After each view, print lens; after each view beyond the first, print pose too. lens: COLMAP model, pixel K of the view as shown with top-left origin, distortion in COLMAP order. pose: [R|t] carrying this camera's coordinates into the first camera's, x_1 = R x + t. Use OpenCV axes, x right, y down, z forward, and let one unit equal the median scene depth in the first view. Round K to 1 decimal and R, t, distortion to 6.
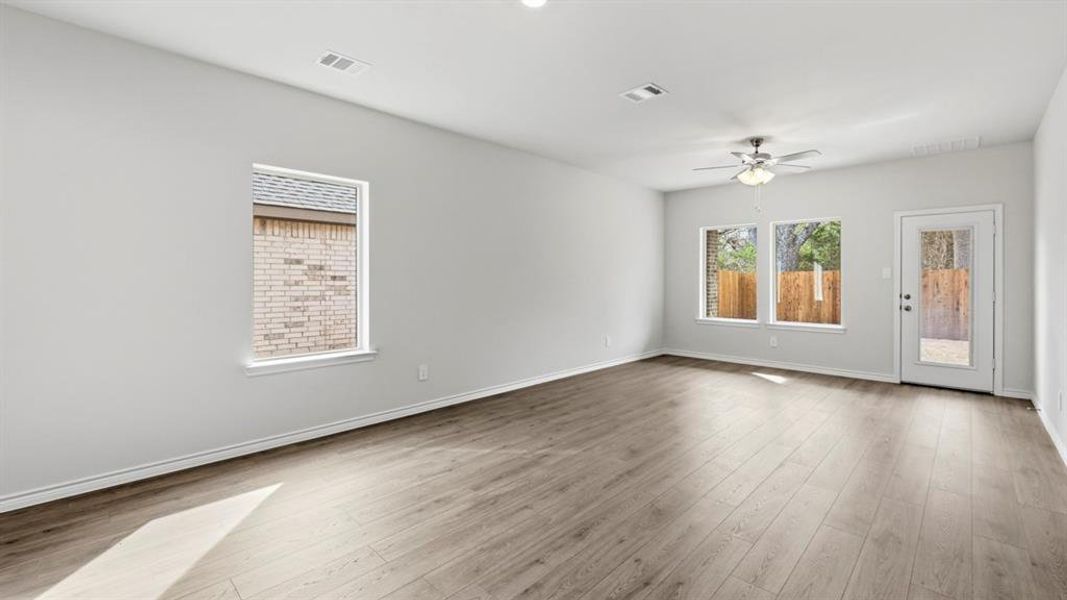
lens RADIAL K [[446.0, 0, 541.4], [0, 446.0, 278.7], [0, 0, 1]] dist [0.003250, 0.000112]
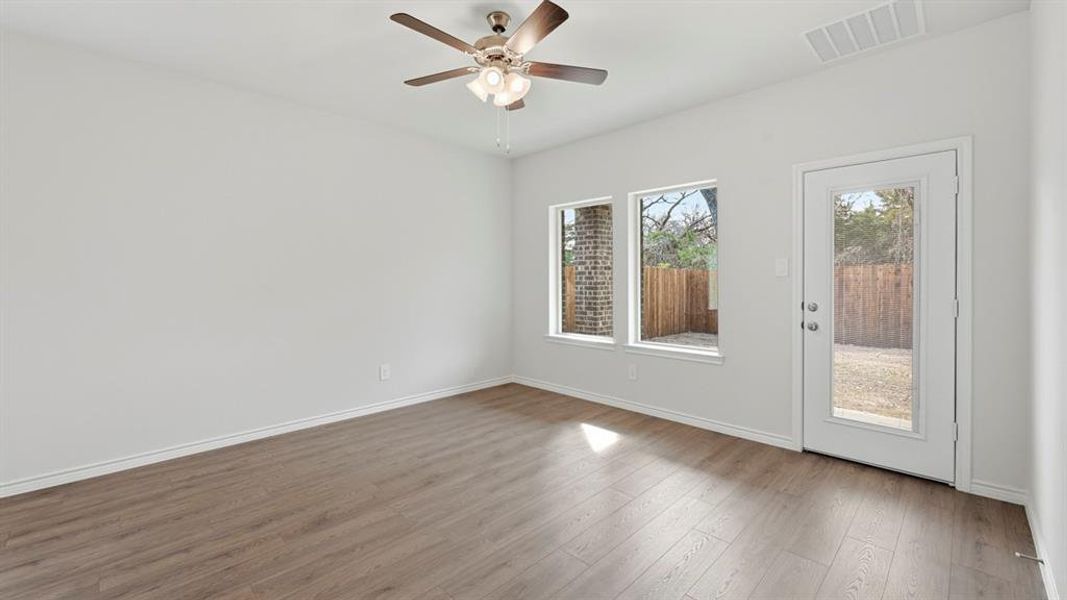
lens RADIAL K [[426.9, 0, 526.9], [0, 426.9, 284.2], [0, 0, 1]] dist [-0.017587, 0.004317]
pose [[0.999374, -0.007064, -0.034675, 0.494985], [0.007527, 0.999884, 0.013246, -0.000625], [0.034577, -0.013499, 0.999311, 0.459543]]
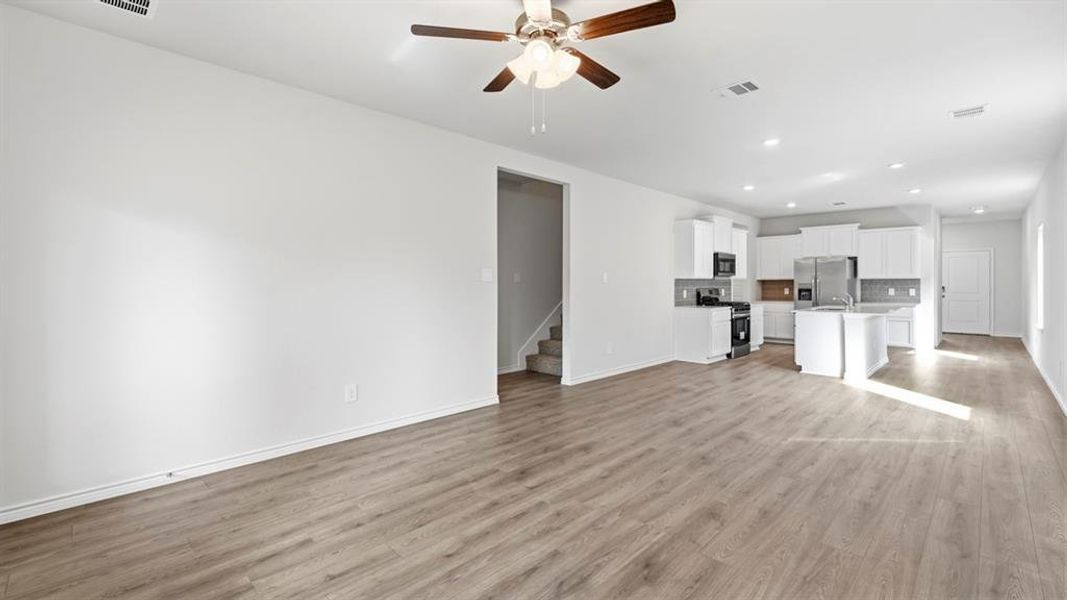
lens RADIAL K [[466.3, 0, 525.8], [0, 466.3, 285.0], [0, 0, 1]] dist [-0.000483, -0.000341]
pose [[-0.999619, -0.001274, 0.027555, 0.451985], [-0.001258, 0.999999, 0.000632, 0.001962], [-0.027556, 0.000597, -0.999620, 1.387783]]
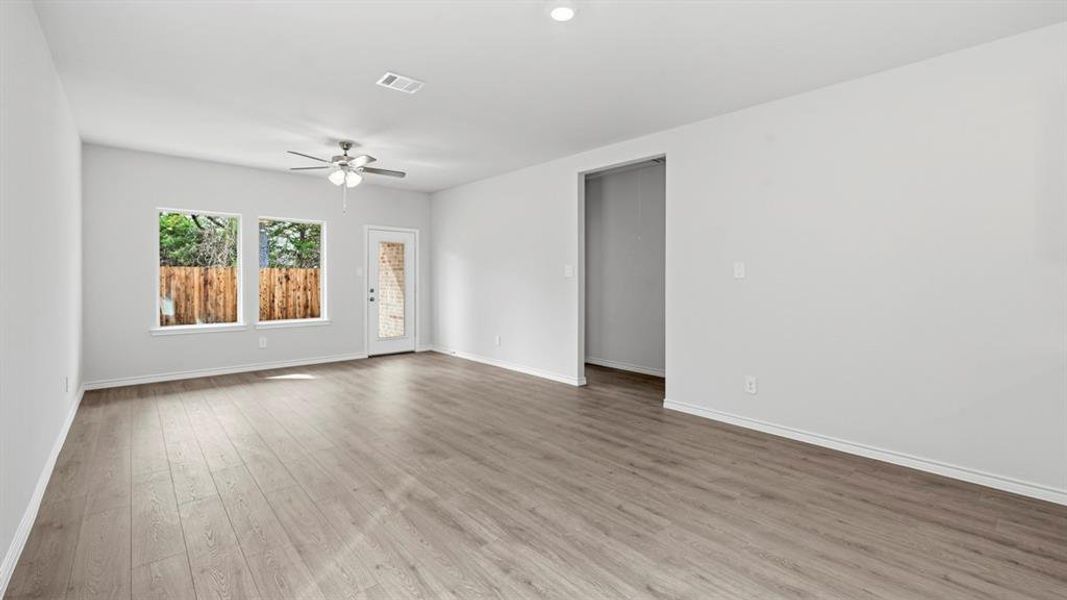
lens RADIAL K [[446.0, 0, 541.4], [0, 446.0, 278.7], [0, 0, 1]] dist [0.003250, 0.000112]
pose [[0.075664, -0.002613, 0.997130, -0.485186], [-0.006193, 0.999976, 0.003090, -0.001671], [-0.997114, -0.006409, 0.075646, 0.434622]]
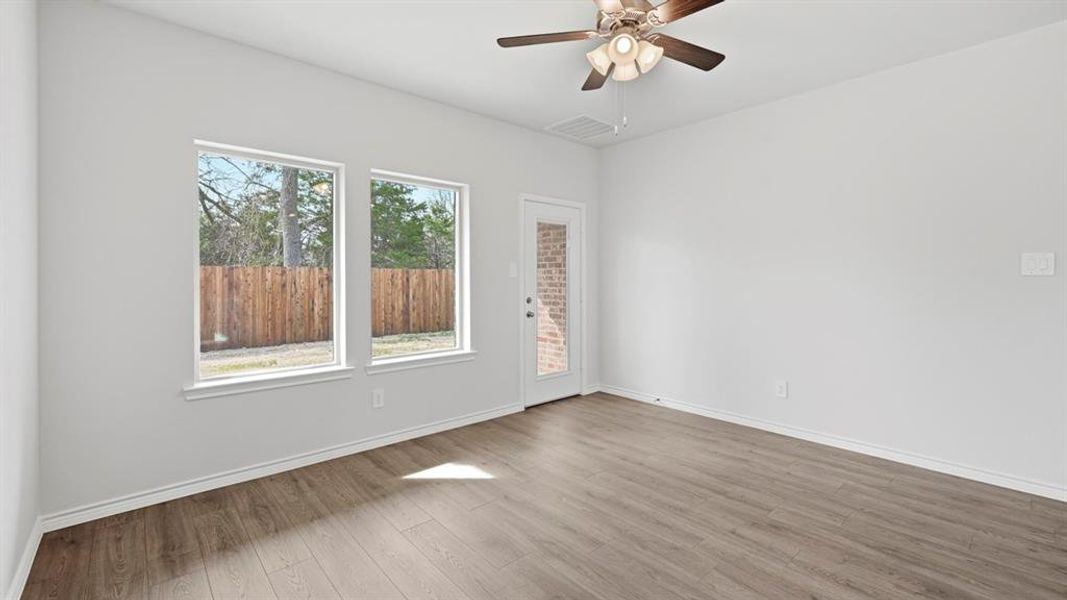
lens RADIAL K [[448.6, 0, 552.6], [0, 448.6, 289.2], [0, 0, 1]] dist [-0.008498, 0.000078]
pose [[0.063113, -0.024855, 0.997697, 0.016261], [-0.004003, 0.999675, 0.025157, -0.001384], [-0.997998, -0.005582, 0.062993, 0.974599]]
